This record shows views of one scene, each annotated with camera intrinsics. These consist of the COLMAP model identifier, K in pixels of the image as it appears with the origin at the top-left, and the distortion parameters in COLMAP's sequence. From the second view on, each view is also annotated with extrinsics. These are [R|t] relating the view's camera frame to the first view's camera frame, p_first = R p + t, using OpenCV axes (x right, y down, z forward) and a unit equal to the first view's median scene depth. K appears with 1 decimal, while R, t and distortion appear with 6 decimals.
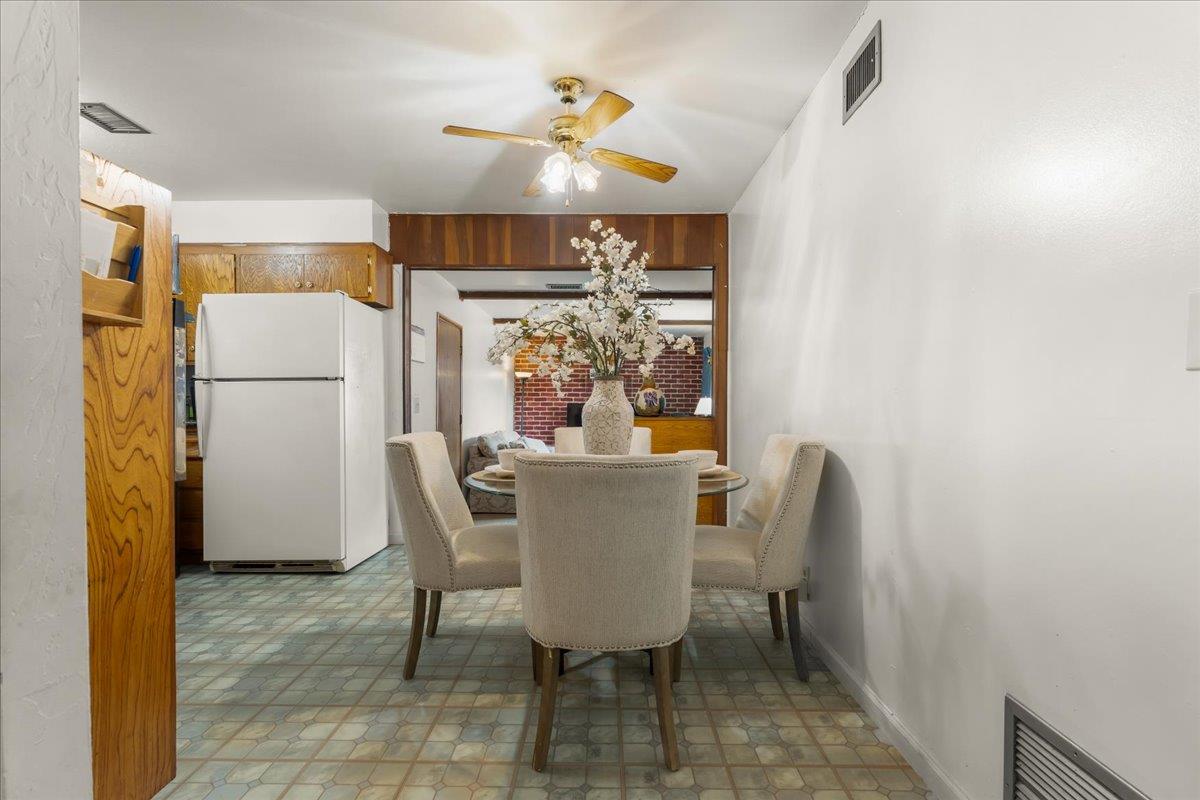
lens RADIAL K [[603.9, 0, 600.2], [0, 603.9, 403.1], [0, 0, 1]] dist [-0.001045, 0.000056]
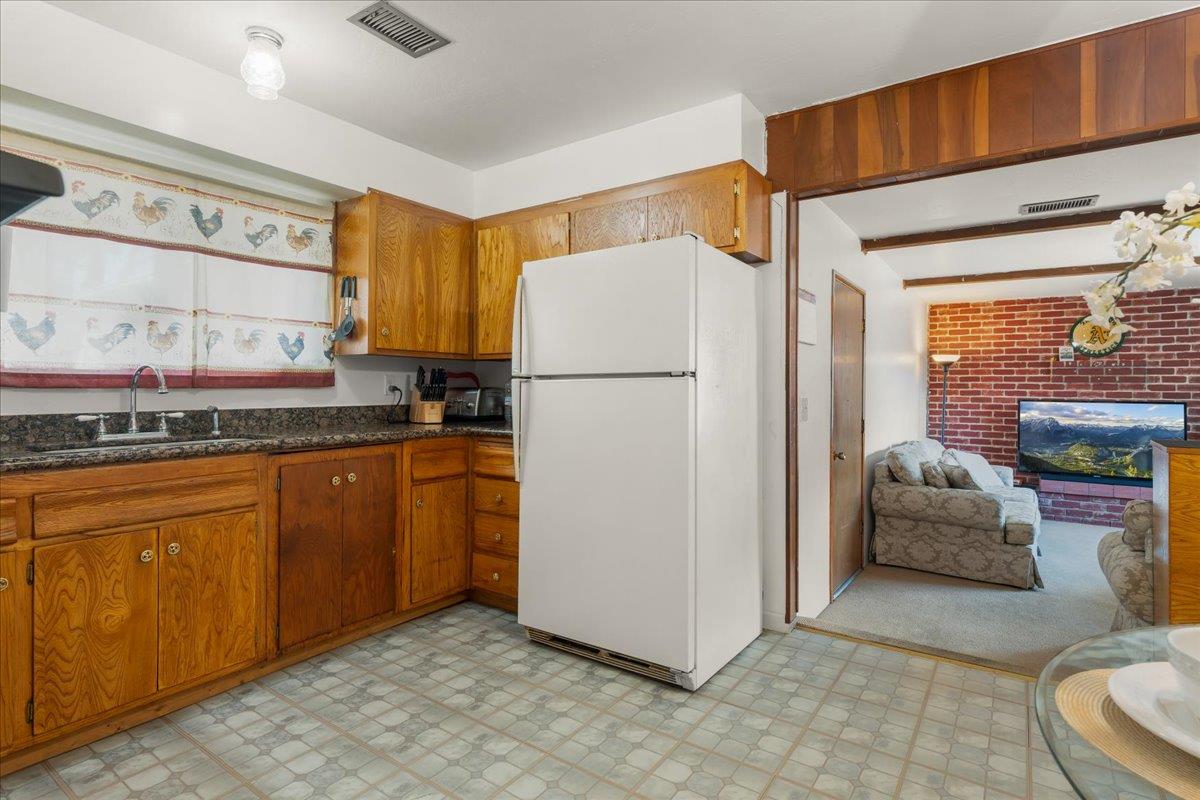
lens RADIAL K [[603.9, 0, 600.2], [0, 603.9, 403.1], [0, 0, 1]] dist [-0.001045, 0.000056]
pose [[0.831889, 0.014858, -0.554743, -0.135002], [-0.001715, 0.999706, 0.024203, -0.020951], [0.554939, -0.019183, 0.831670, 0.358711]]
